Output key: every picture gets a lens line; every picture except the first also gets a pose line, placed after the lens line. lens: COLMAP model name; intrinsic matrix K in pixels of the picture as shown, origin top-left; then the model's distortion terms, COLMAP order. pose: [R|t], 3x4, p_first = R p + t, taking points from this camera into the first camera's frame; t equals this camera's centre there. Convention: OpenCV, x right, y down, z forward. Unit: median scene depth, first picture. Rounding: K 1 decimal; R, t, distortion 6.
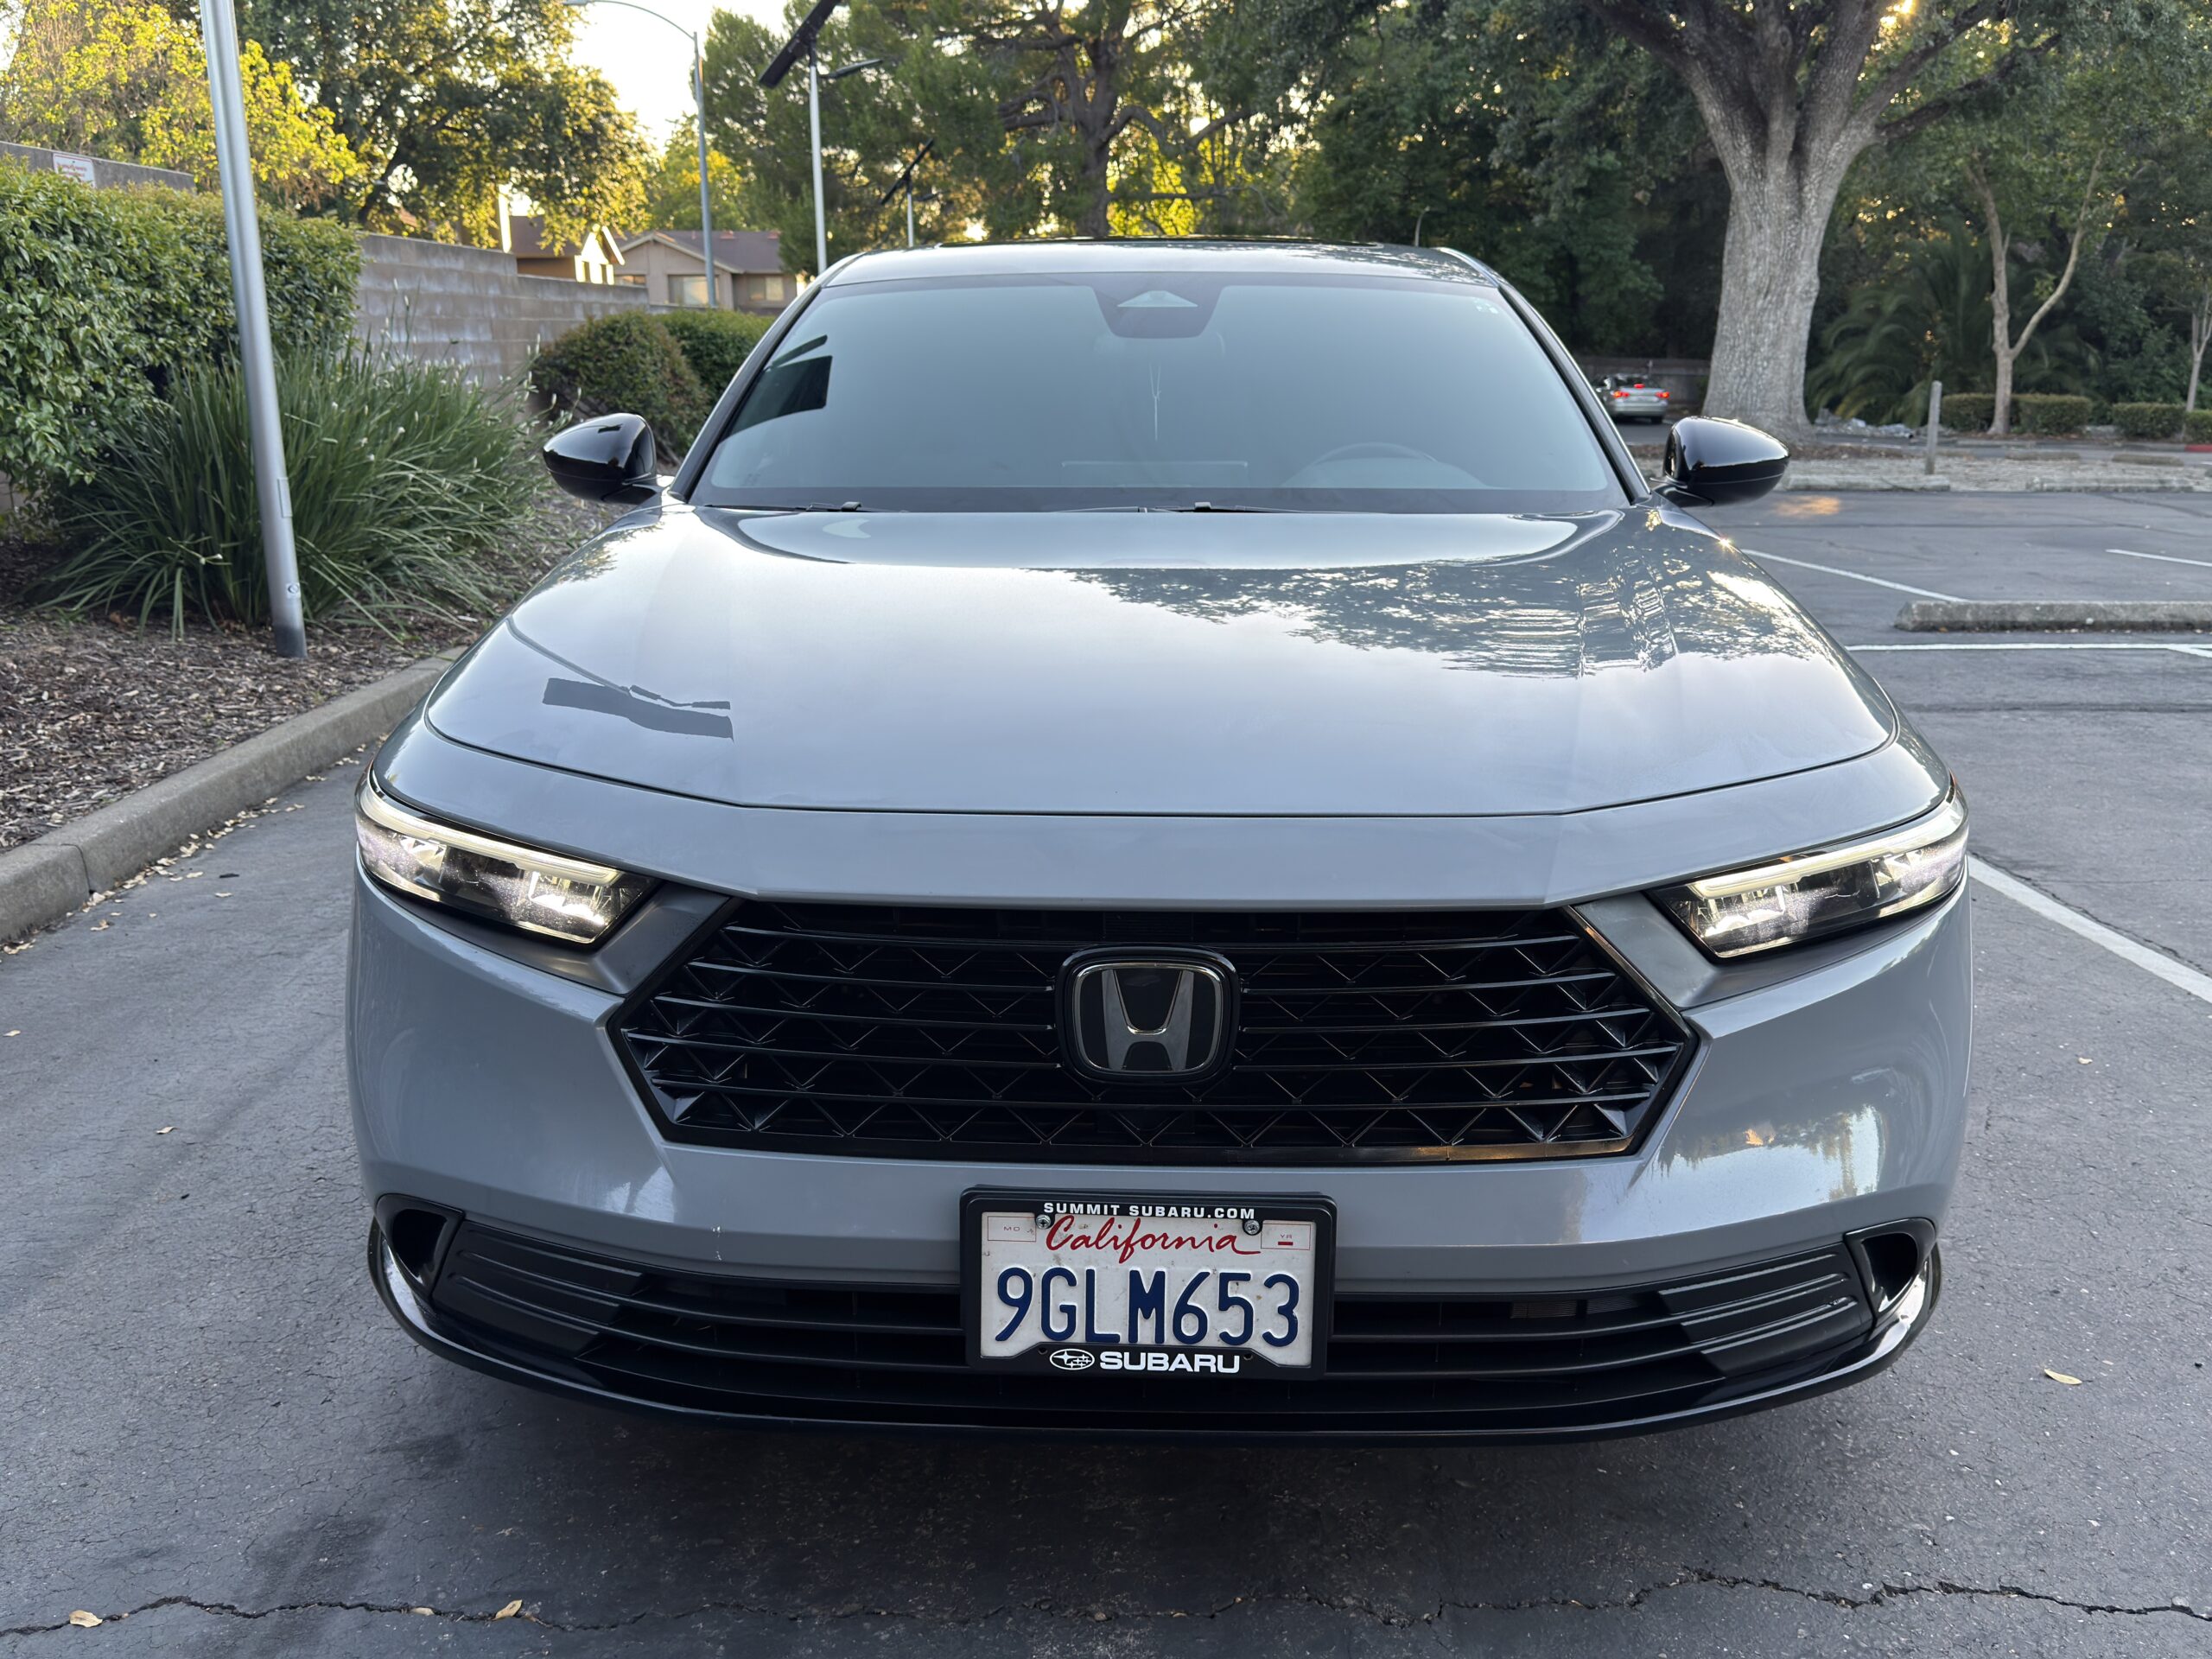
lens RADIAL K [[1957.0, 0, 1105.0], [0, 1957.0, 856.5], [0, 0, 1]] dist [0.064302, -0.096864]
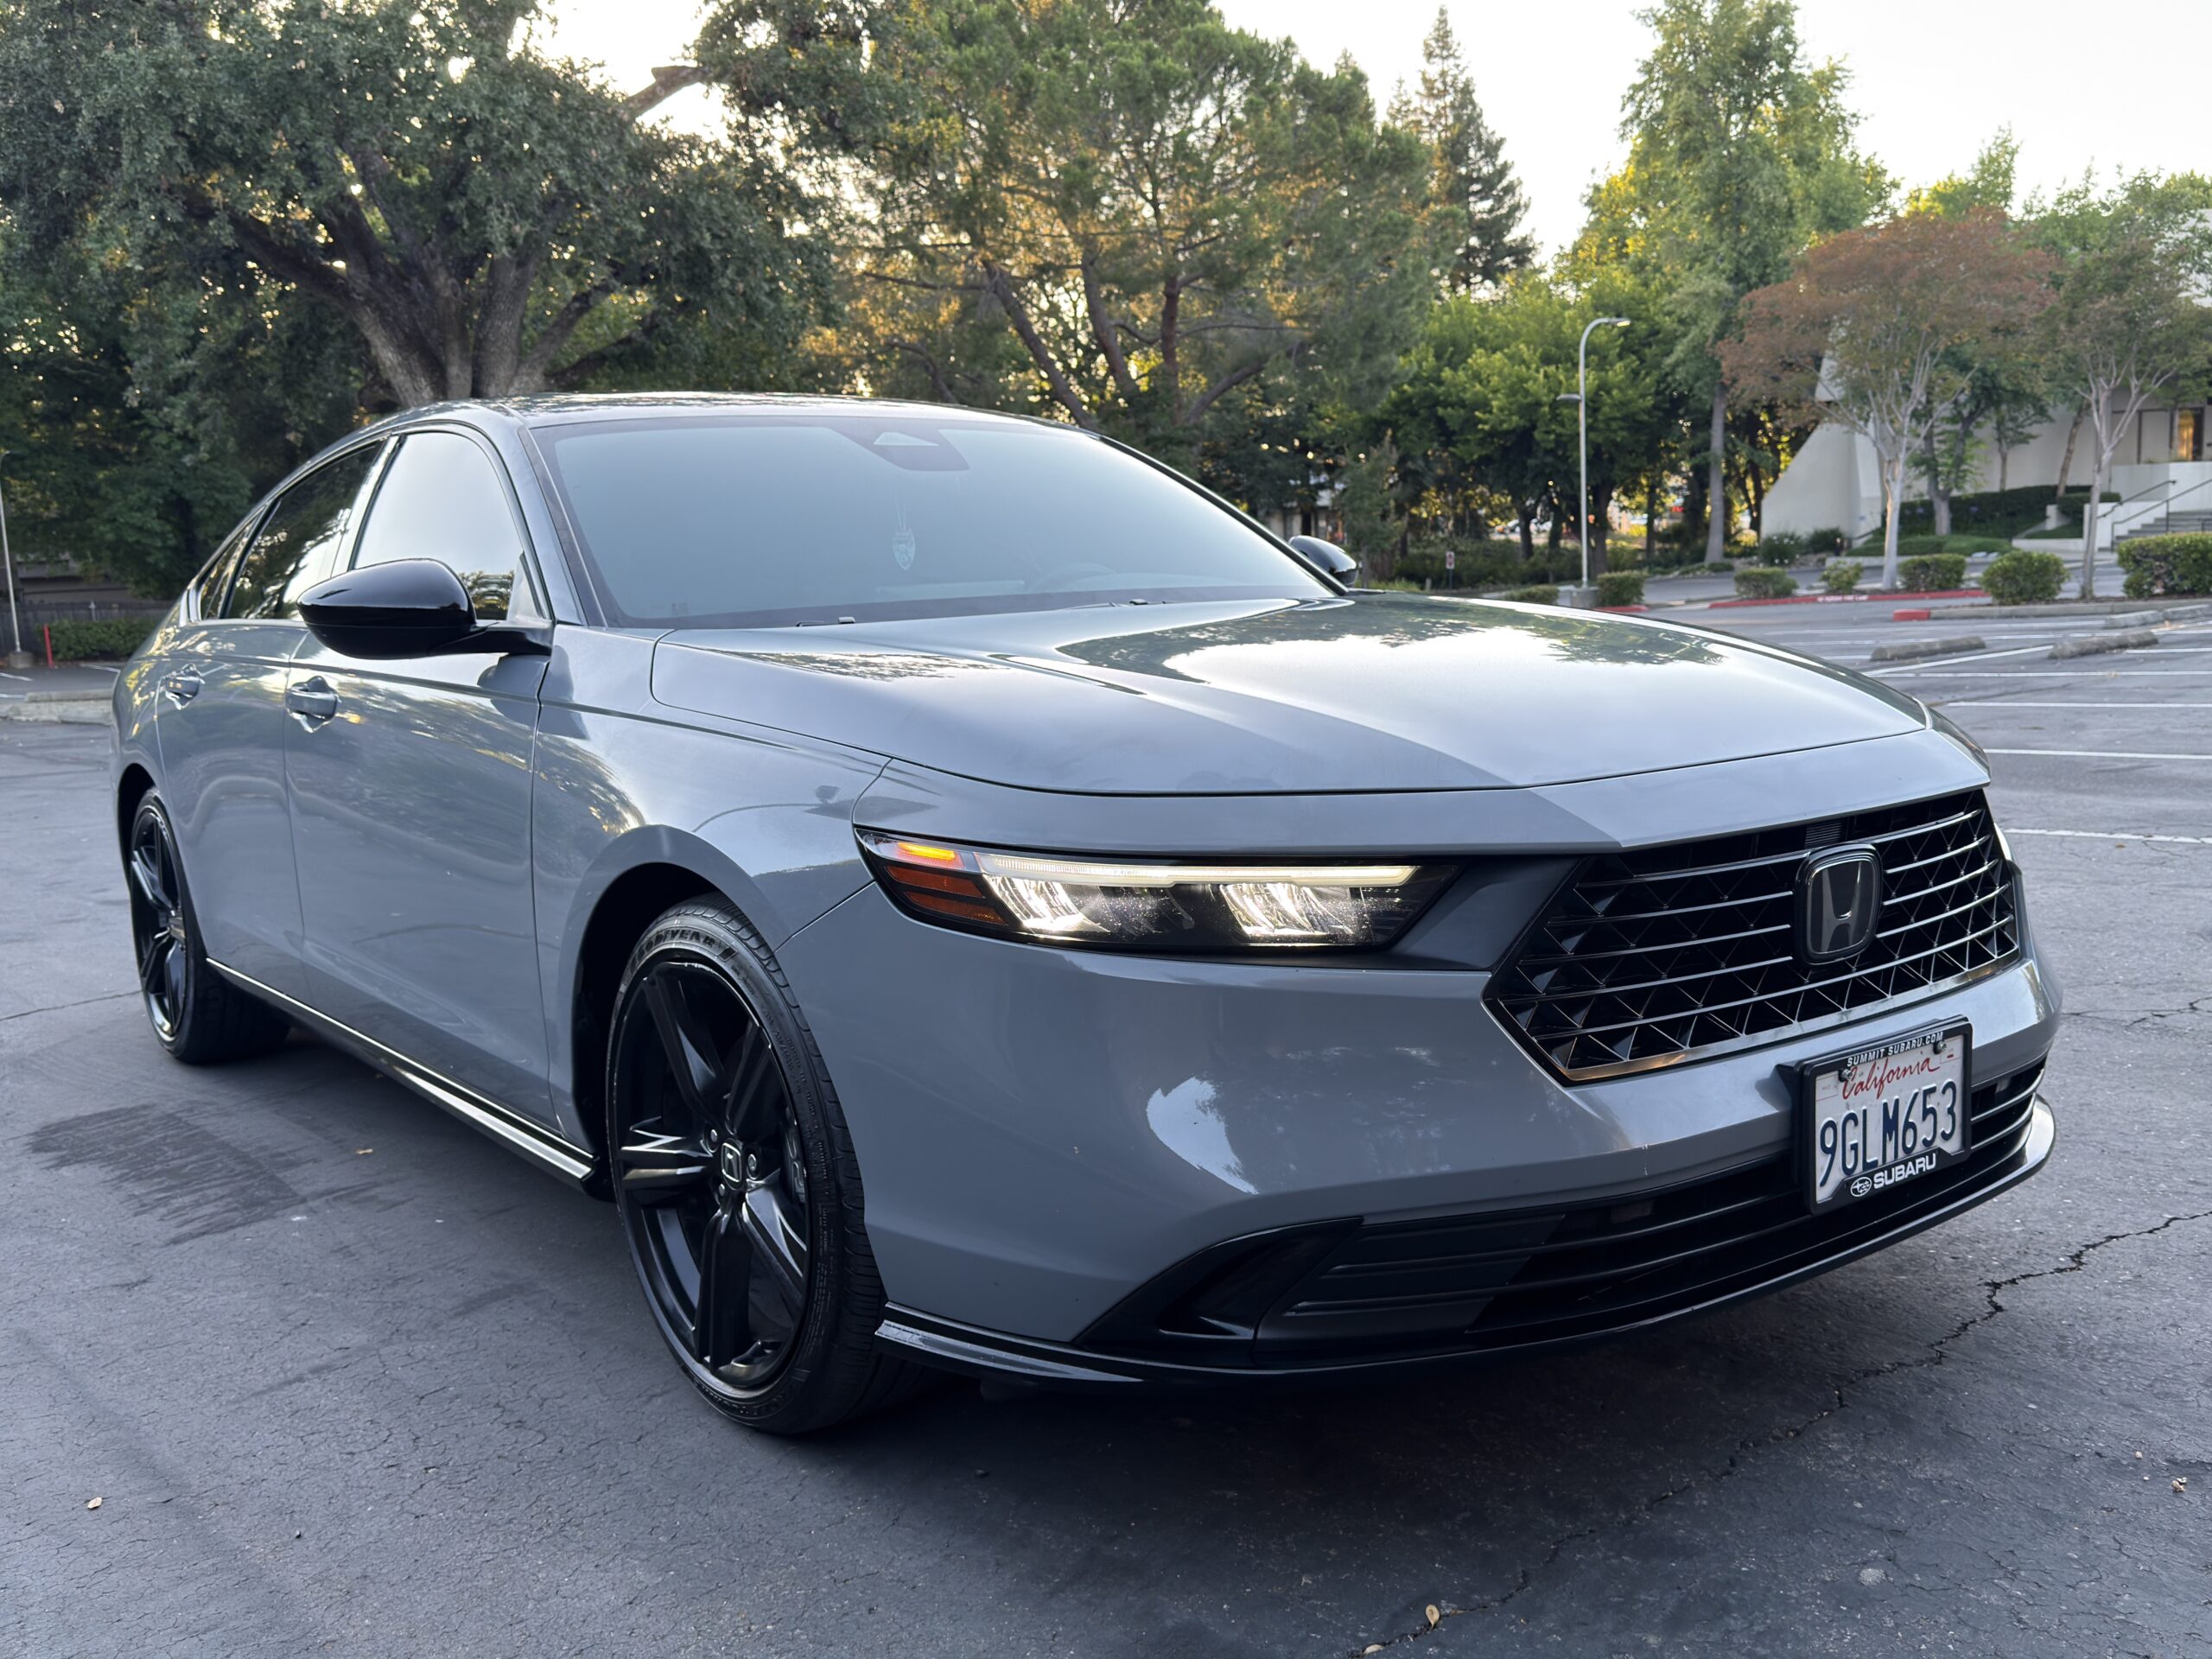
lens RADIAL K [[1957.0, 0, 1105.0], [0, 1957.0, 856.5], [0, 0, 1]] dist [0.064302, -0.096864]
pose [[0.778609, -0.125745, 0.614782, -0.250456], [0.197263, 0.979097, -0.049568, 0.004268], [-0.595698, 0.159868, 0.787138, 0.059925]]
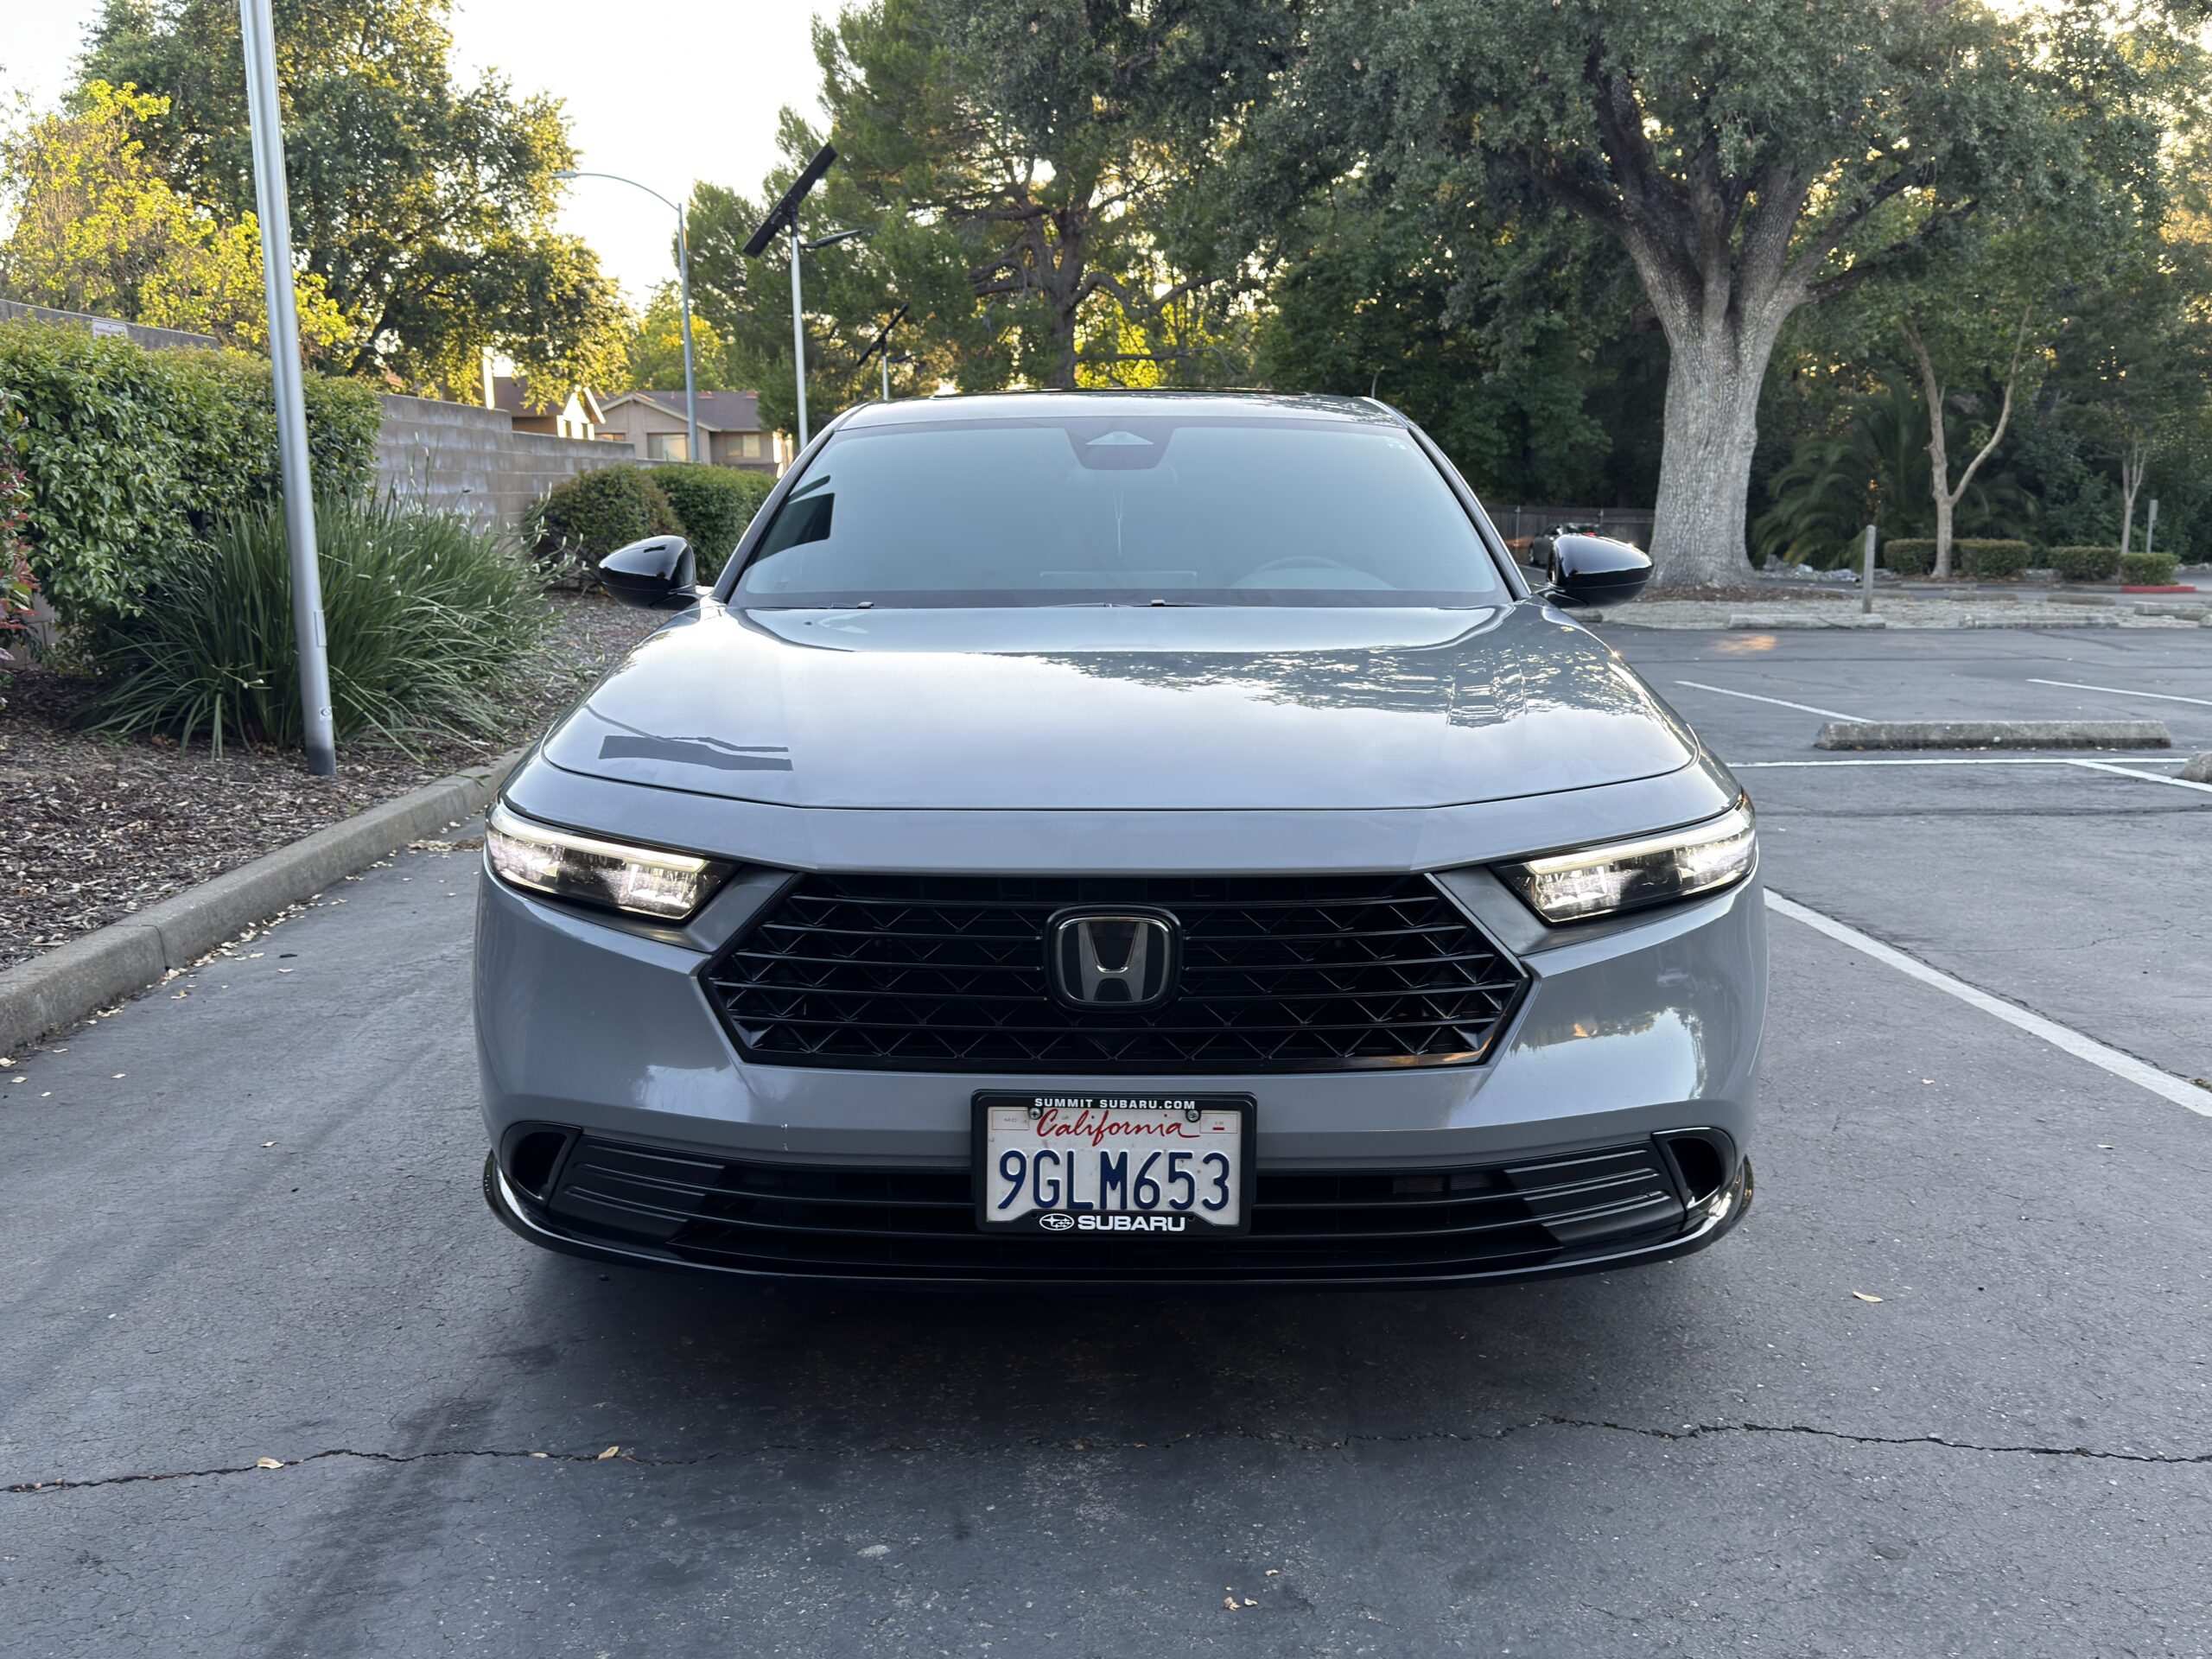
lens RADIAL K [[1937.9, 0, 1093.5], [0, 1937.9, 858.5], [0, 0, 1]] dist [0.132130, -0.236653]
pose [[0.999936, -0.006557, 0.009211, -0.000595], [0.007206, 0.997356, -0.072307, 0.024004], [-0.008713, 0.072369, 0.997340, -0.069333]]
